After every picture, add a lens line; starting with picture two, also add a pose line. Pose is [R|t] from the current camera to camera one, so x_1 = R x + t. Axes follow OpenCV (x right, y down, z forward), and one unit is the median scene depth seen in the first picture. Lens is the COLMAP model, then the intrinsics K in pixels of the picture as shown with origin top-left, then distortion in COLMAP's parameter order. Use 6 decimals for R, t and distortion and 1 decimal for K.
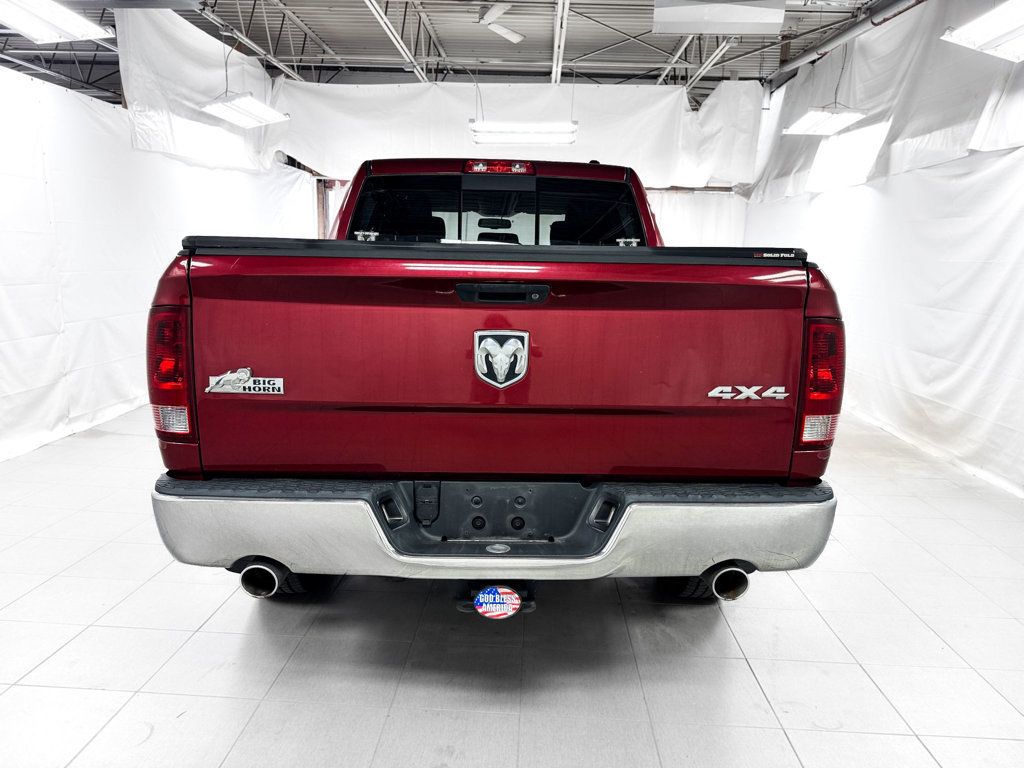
lens RADIAL K [[730.5, 0, 512.0], [0, 730.5, 384.0], [0, 0, 1]] dist [0.002223, -0.001369]
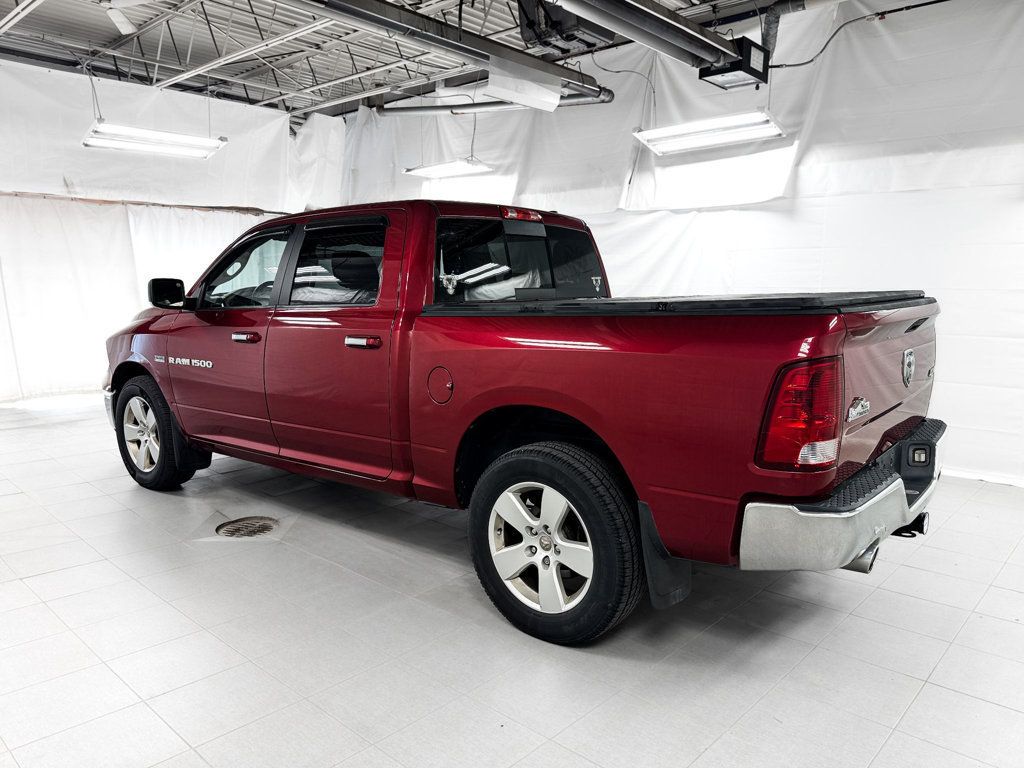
lens RADIAL K [[731.0, 0, 512.0], [0, 731.0, 384.0], [0, 0, 1]] dist [0.025318, -0.002219]
pose [[0.651666, -0.126098, 0.747951, -0.850172], [0.139683, 0.989170, 0.045065, -0.093674], [-0.745533, 0.075109, 0.662223, 0.293335]]
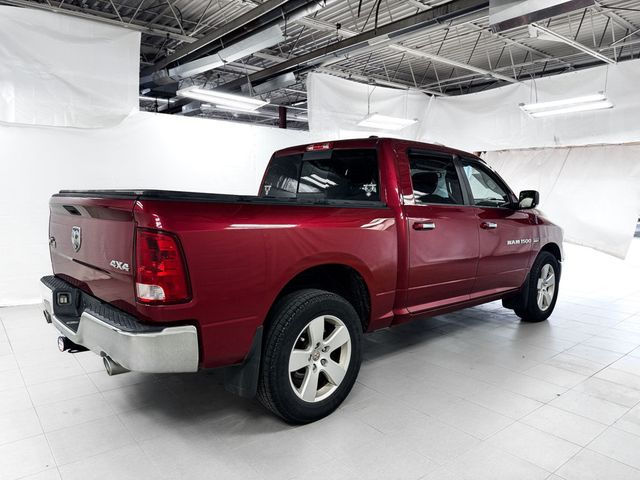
lens RADIAL K [[456.9, 0, 320.0], [0, 456.9, 240.0], [0, 0, 1]] dist [0.025318, -0.002219]
pose [[0.652104, 0.057488, -0.755946, 0.793327], [-0.124275, 0.991739, -0.031785, -0.041375], [0.747874, 0.114672, 0.653861, 0.305898]]
